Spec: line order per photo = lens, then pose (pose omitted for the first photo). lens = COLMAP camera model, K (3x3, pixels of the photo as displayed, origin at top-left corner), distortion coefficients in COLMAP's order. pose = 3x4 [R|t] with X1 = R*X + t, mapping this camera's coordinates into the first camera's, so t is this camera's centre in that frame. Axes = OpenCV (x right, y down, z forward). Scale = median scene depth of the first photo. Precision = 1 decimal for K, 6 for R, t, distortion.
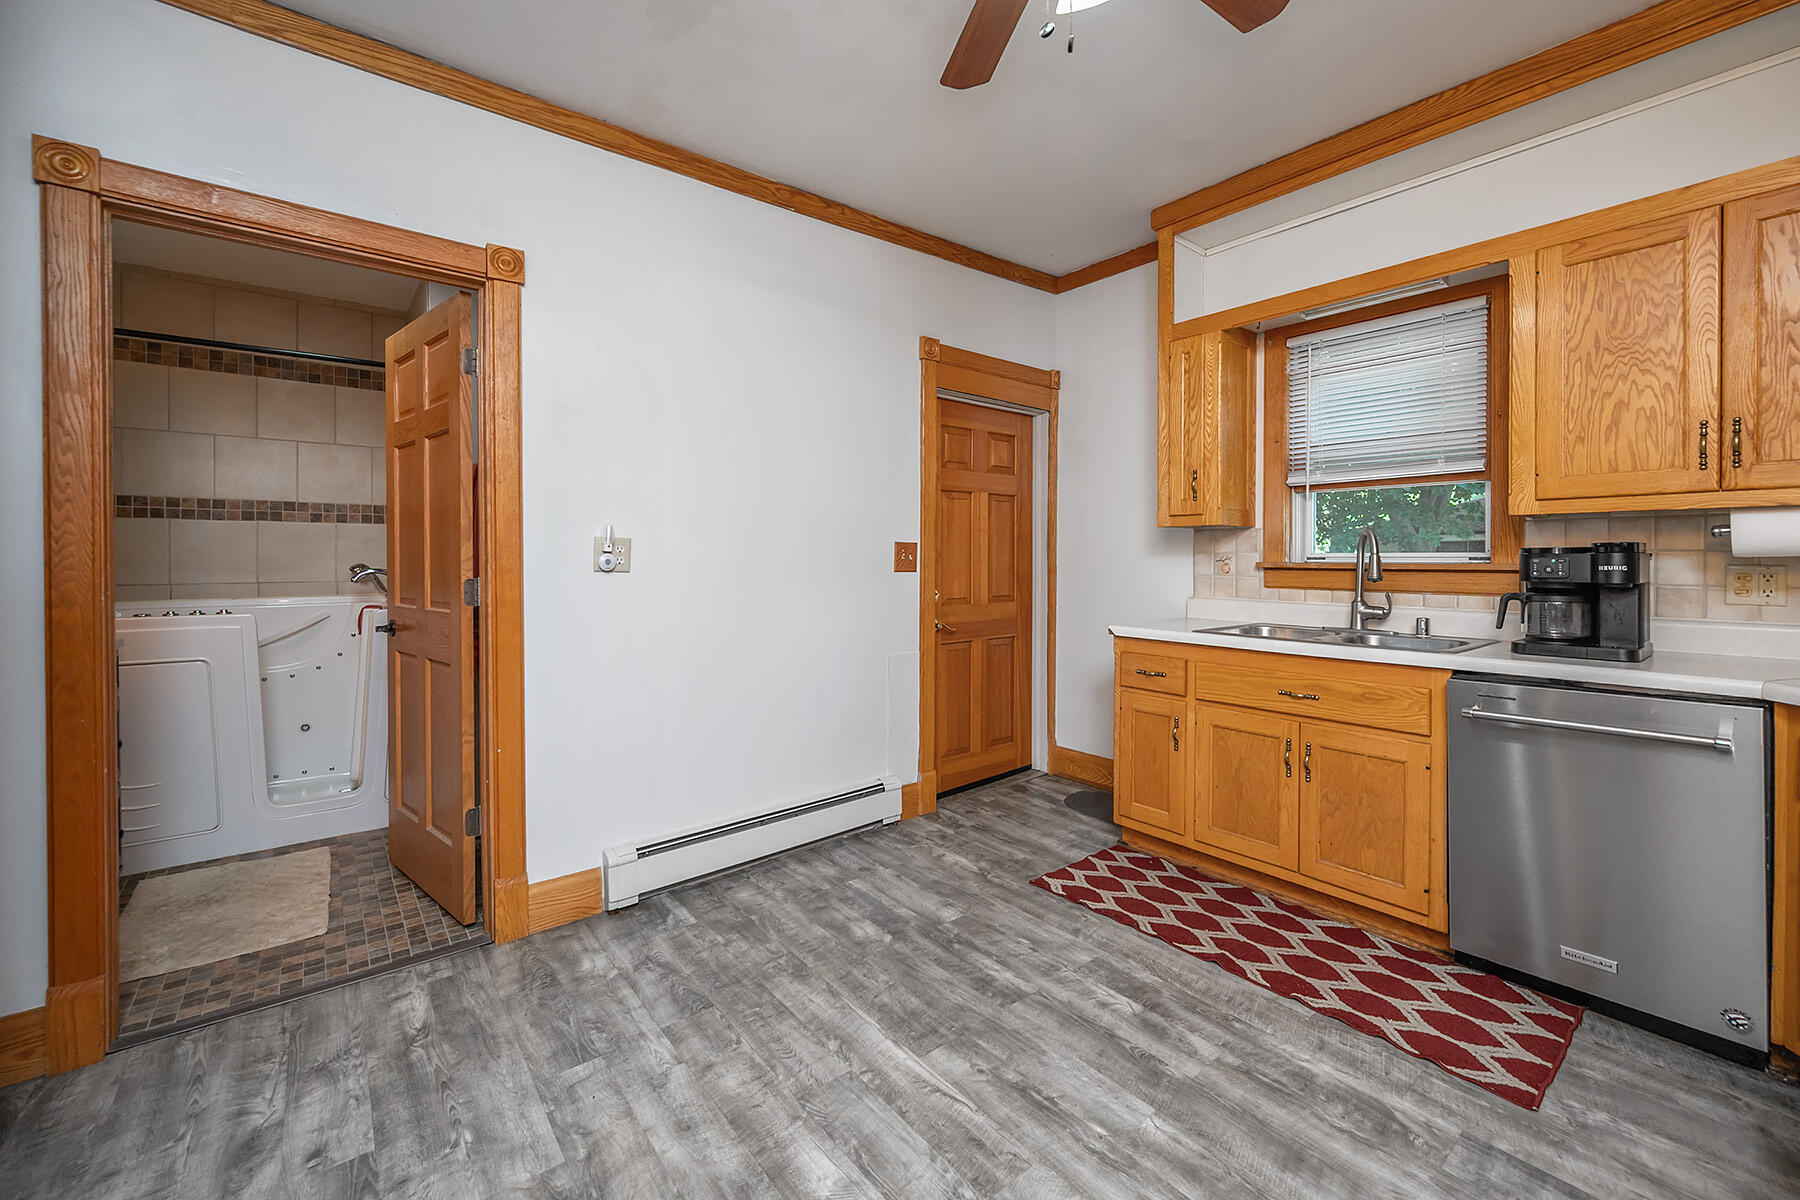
lens RADIAL K [[763.8, 0, 886.6], [0, 763.8, 559.4], [0, 0, 1]] dist [-0.001307, 0.000236]
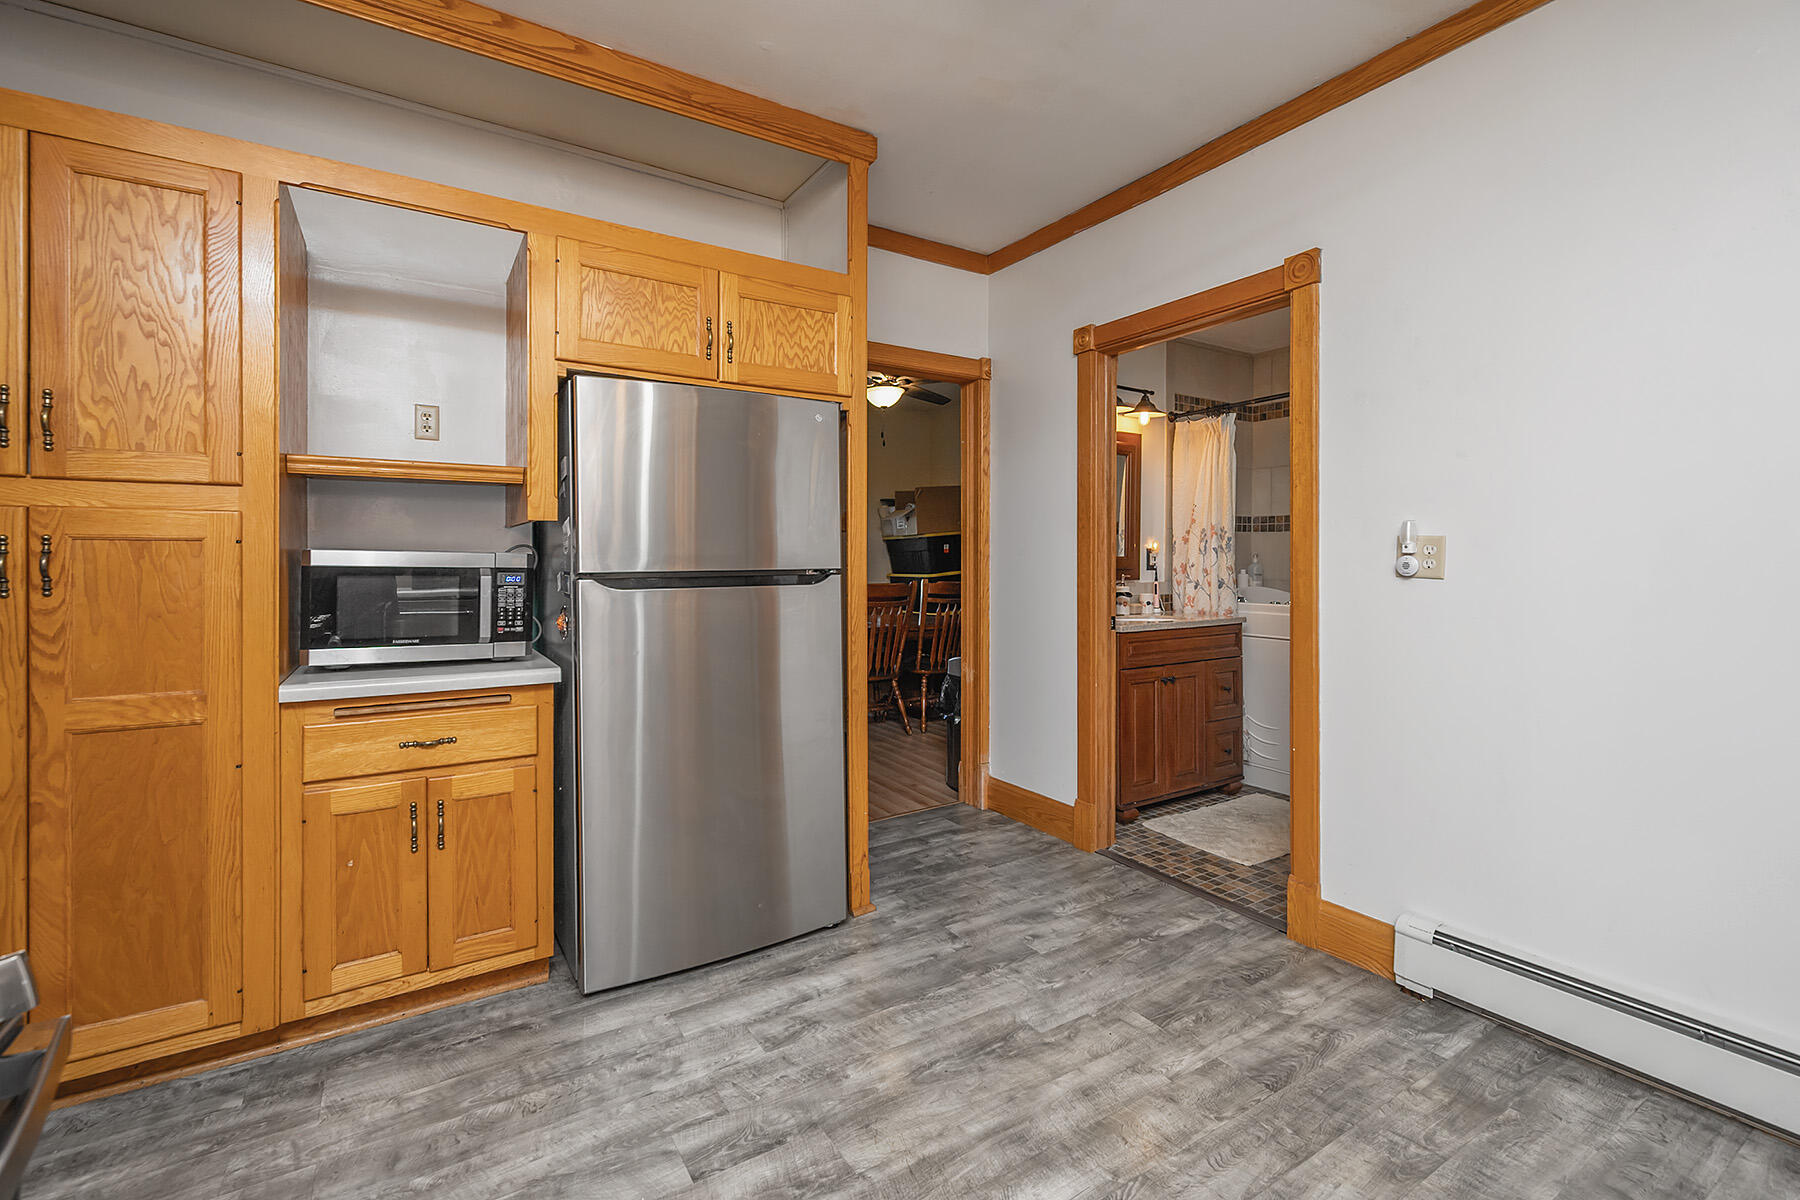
lens RADIAL K [[763.8, 0, 886.6], [0, 763.8, 559.4], [0, 0, 1]] dist [-0.001307, 0.000236]
pose [[-0.120048, -0.001807, -0.992766, 0.671836], [-0.005257, 0.999985, -0.001184, 0.000502], [0.992754, 0.005077, -0.120056, 0.684135]]
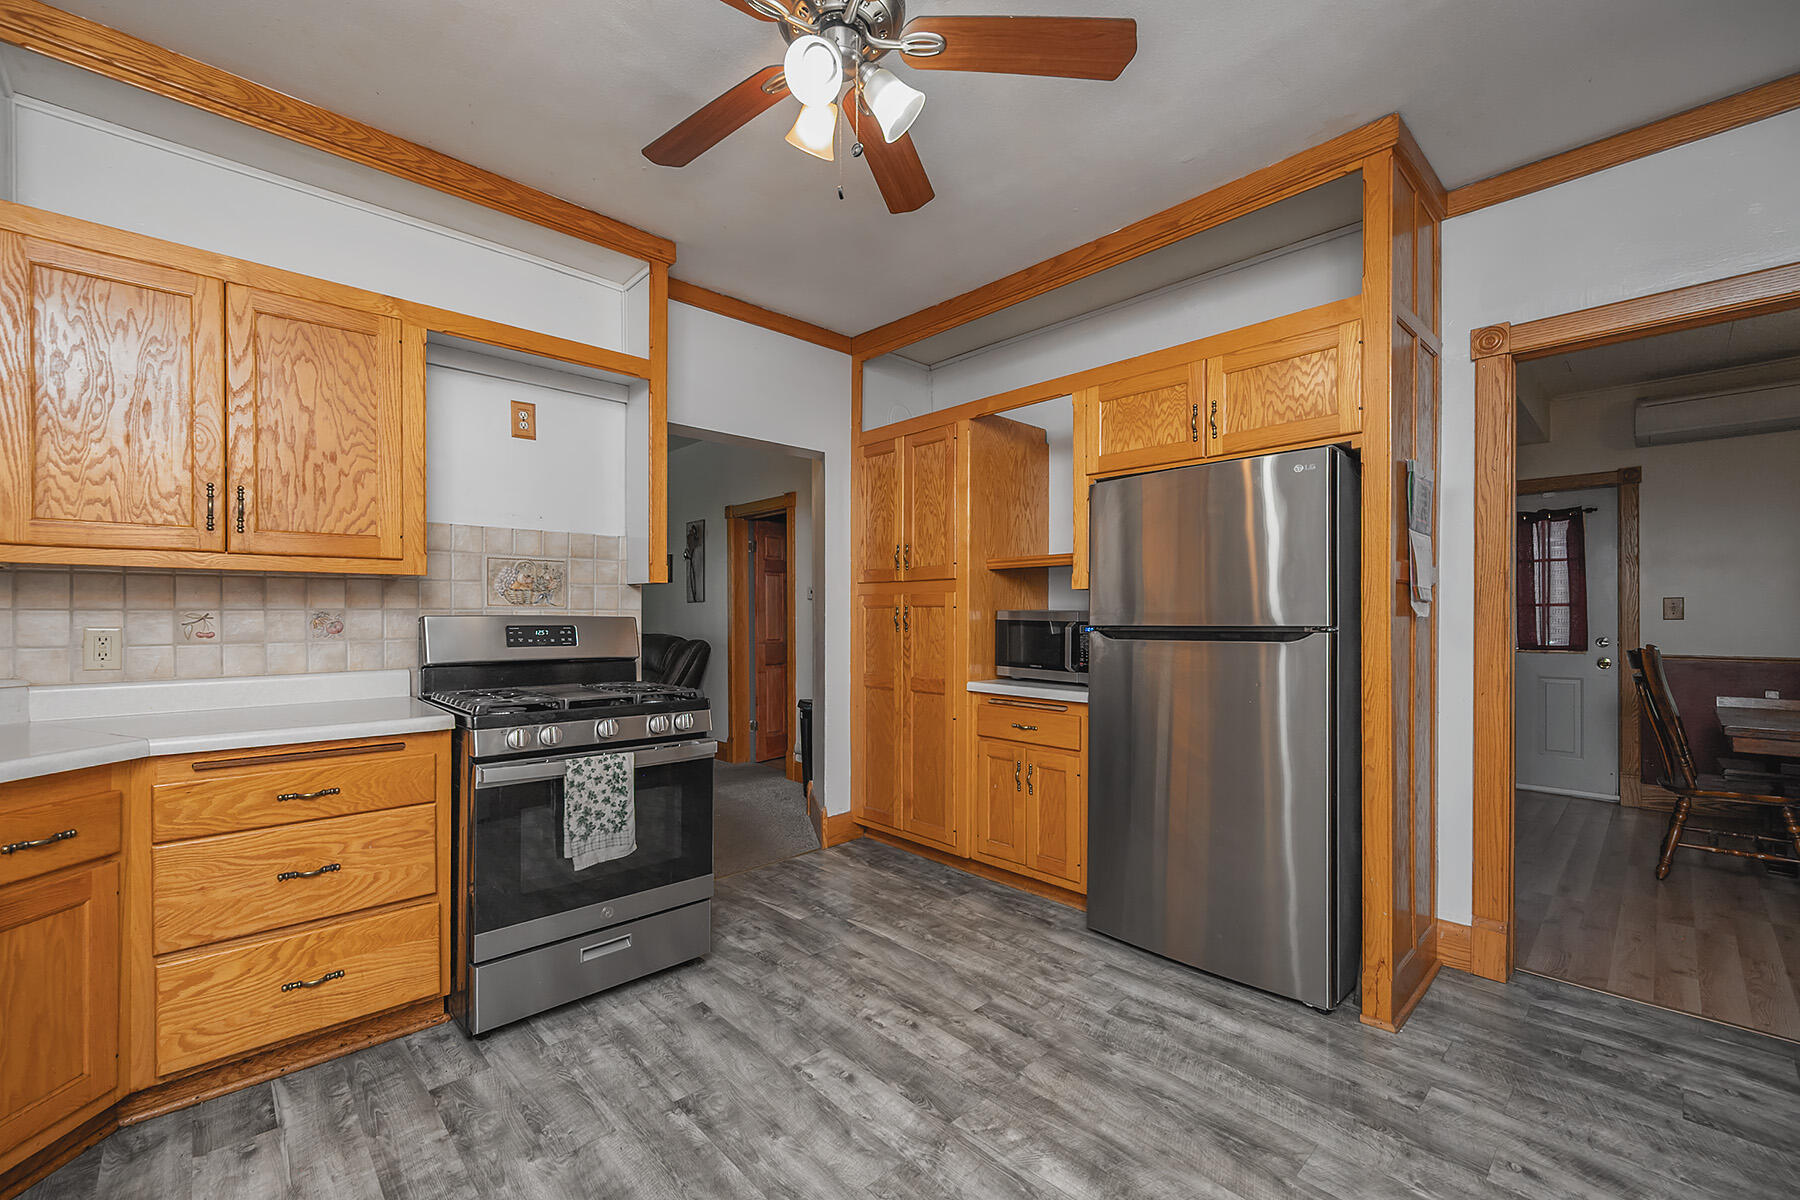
lens RADIAL K [[766.2, 0, 899.7], [0, 766.2, 615.6], [0, 0, 1]] dist [0.000147, 0.000127]
pose [[-0.997100, -0.000676, -0.076095, 0.168740], [-0.001142, 0.999981, 0.006090, -0.007980], [0.076090, 0.006159, -0.997082, 1.559312]]
